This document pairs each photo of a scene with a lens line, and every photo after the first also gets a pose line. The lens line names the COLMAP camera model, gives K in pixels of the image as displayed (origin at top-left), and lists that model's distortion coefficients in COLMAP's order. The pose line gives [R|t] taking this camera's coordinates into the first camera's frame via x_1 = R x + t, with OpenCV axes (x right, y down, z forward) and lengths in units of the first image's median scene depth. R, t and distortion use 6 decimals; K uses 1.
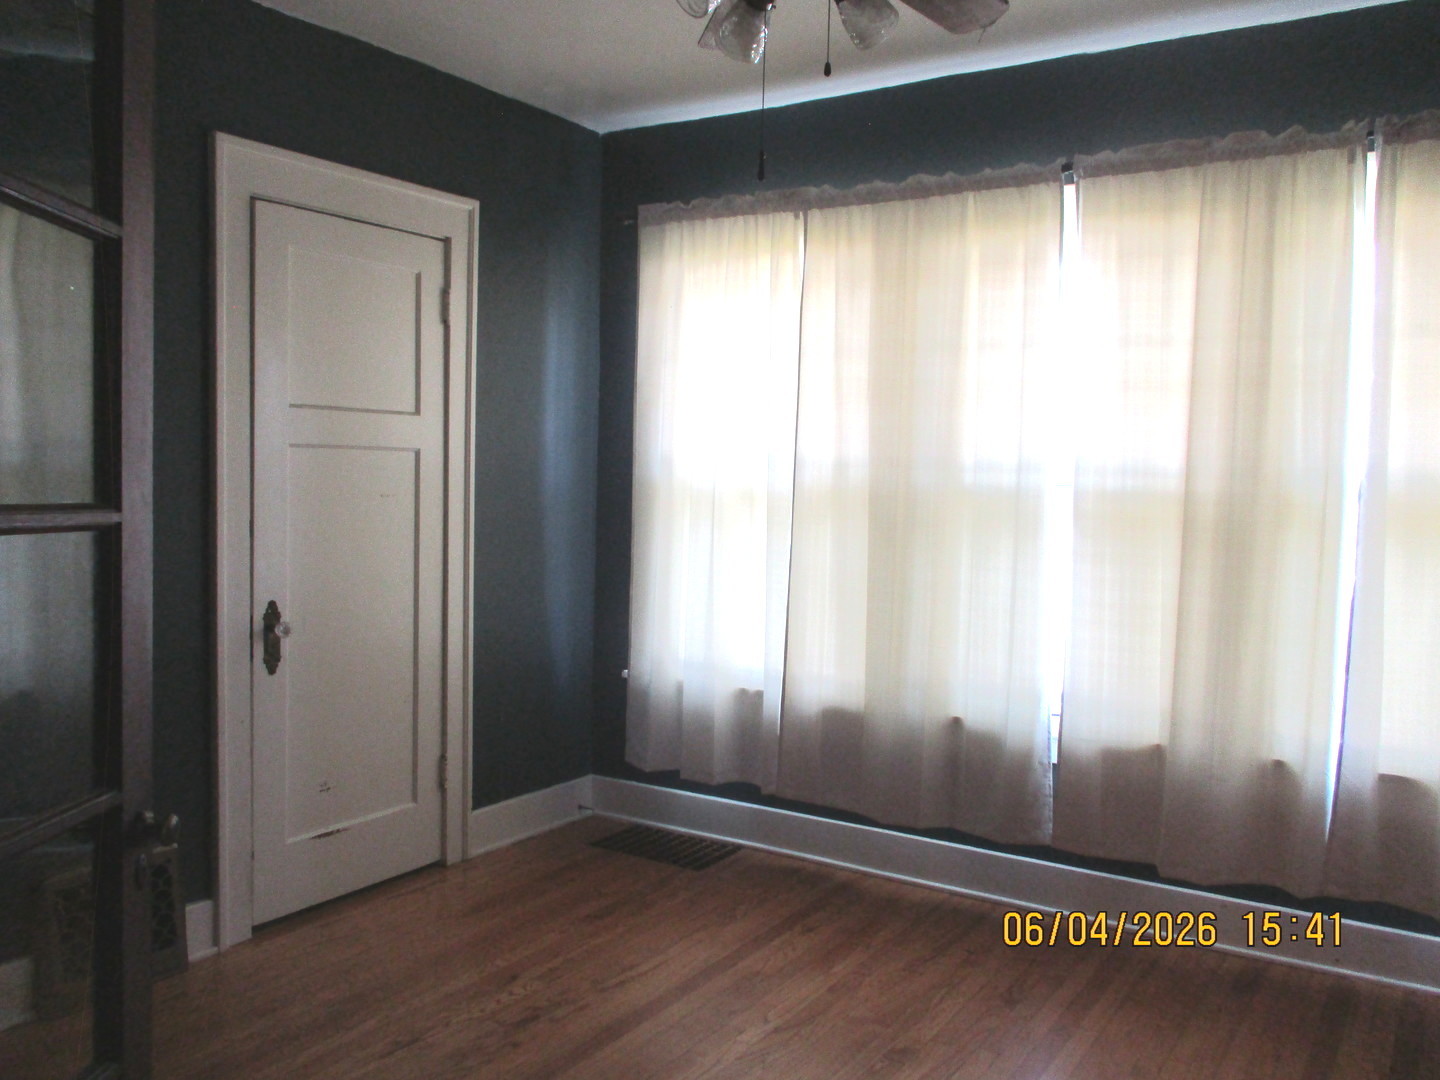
lens RADIAL K [[1194.3, 0, 731.0], [0, 1194.3, 542.8], [0, 0, 1]] dist [-0.031943, 0.004170]
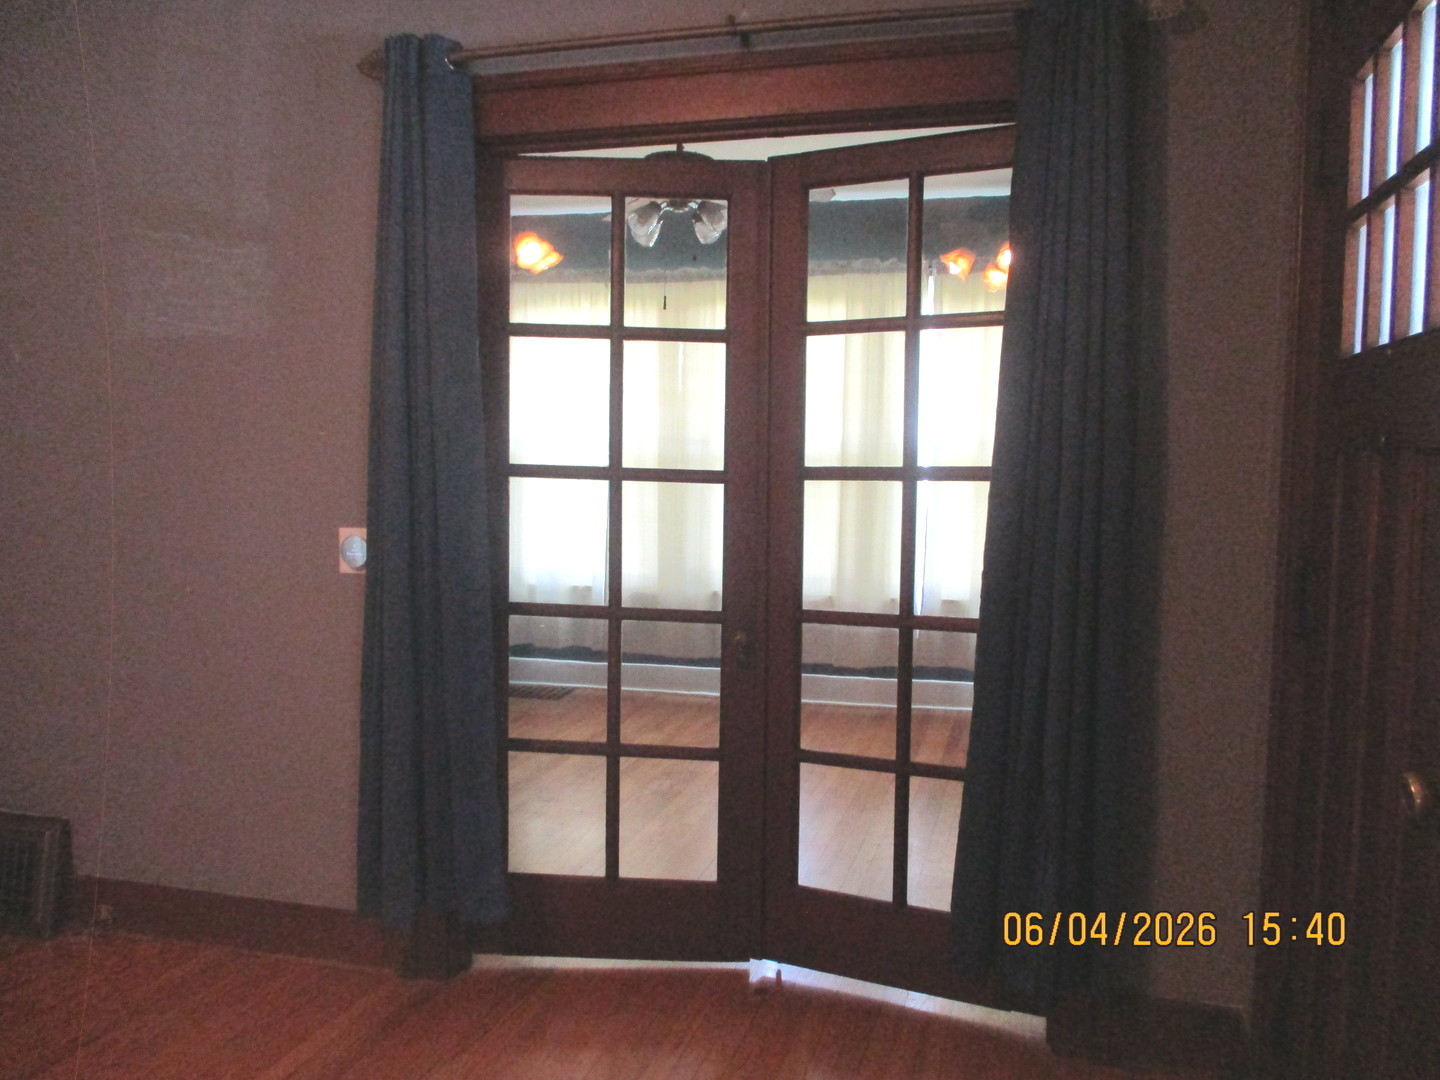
lens RADIAL K [[1194.3, 0, 731.1], [0, 1194.3, 541.1], [0, 0, 1]] dist [-0.031943, 0.004170]
pose [[0.953226, -0.037227, 0.299957, -0.375476], [0.027572, 0.998958, 0.036359, 0.018323], [-0.300998, -0.026388, 0.953260, -0.783240]]
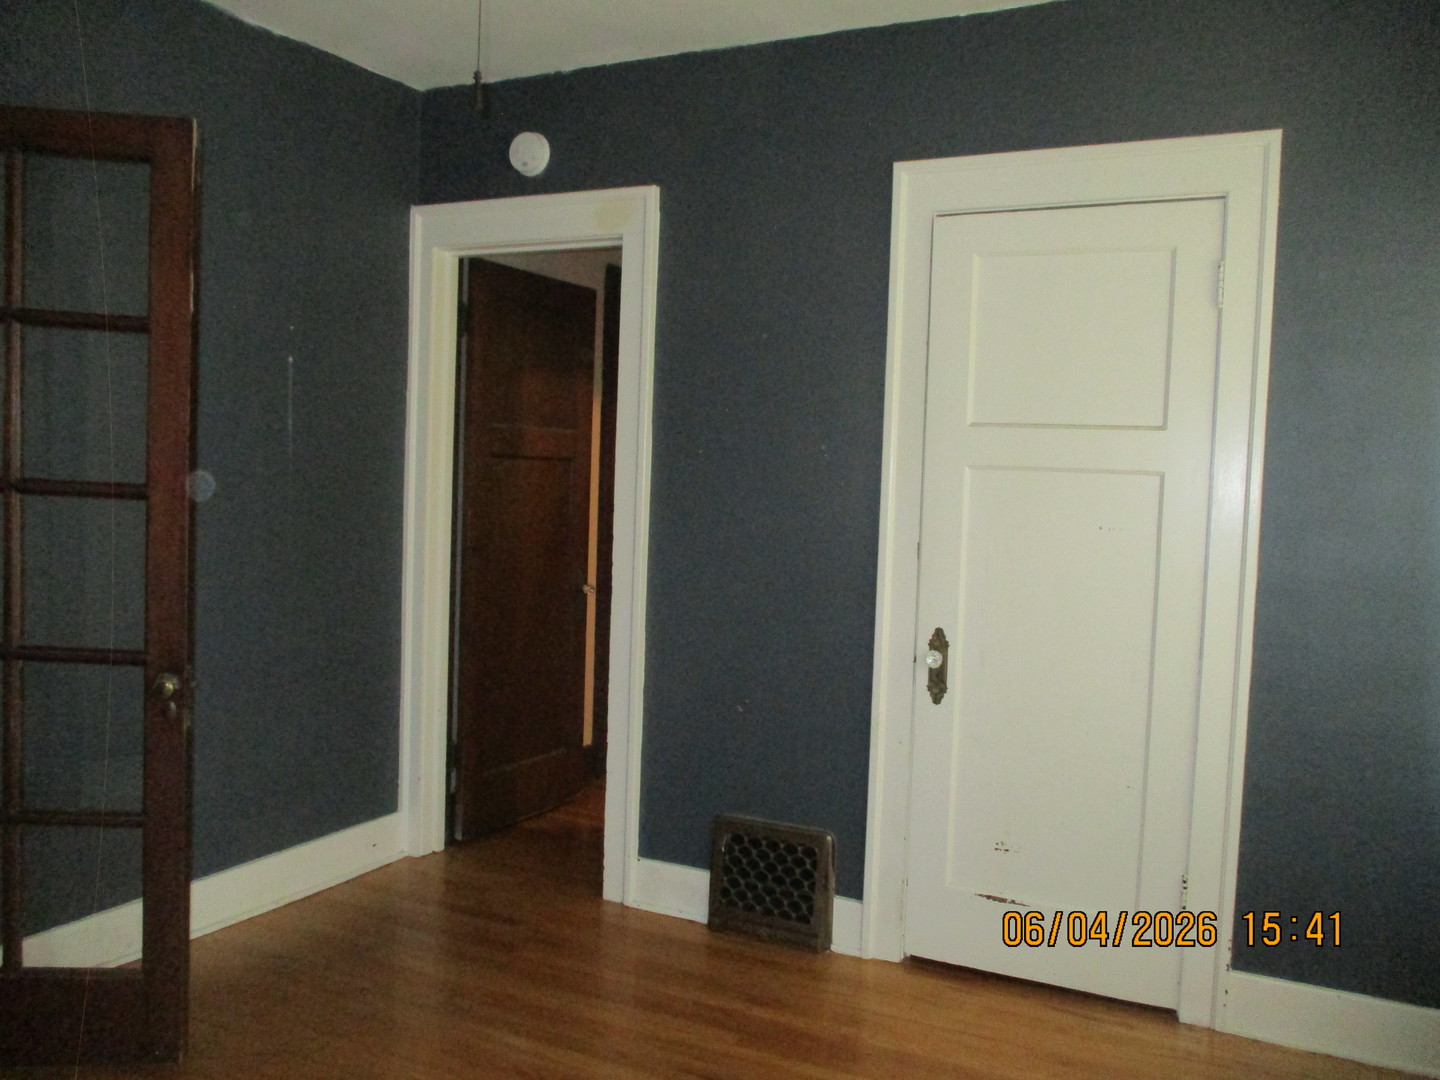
lens RADIAL K [[1194.3, 0, 721.6], [0, 1194.3, 540.0], [0, 0, 1]] dist [-0.031943, 0.004170]
pose [[0.113640, 0.045468, -0.992481, 0.454613], [-0.093233, 0.995032, 0.034909, -0.032606], [0.989138, 0.088565, 0.117314, 0.584509]]
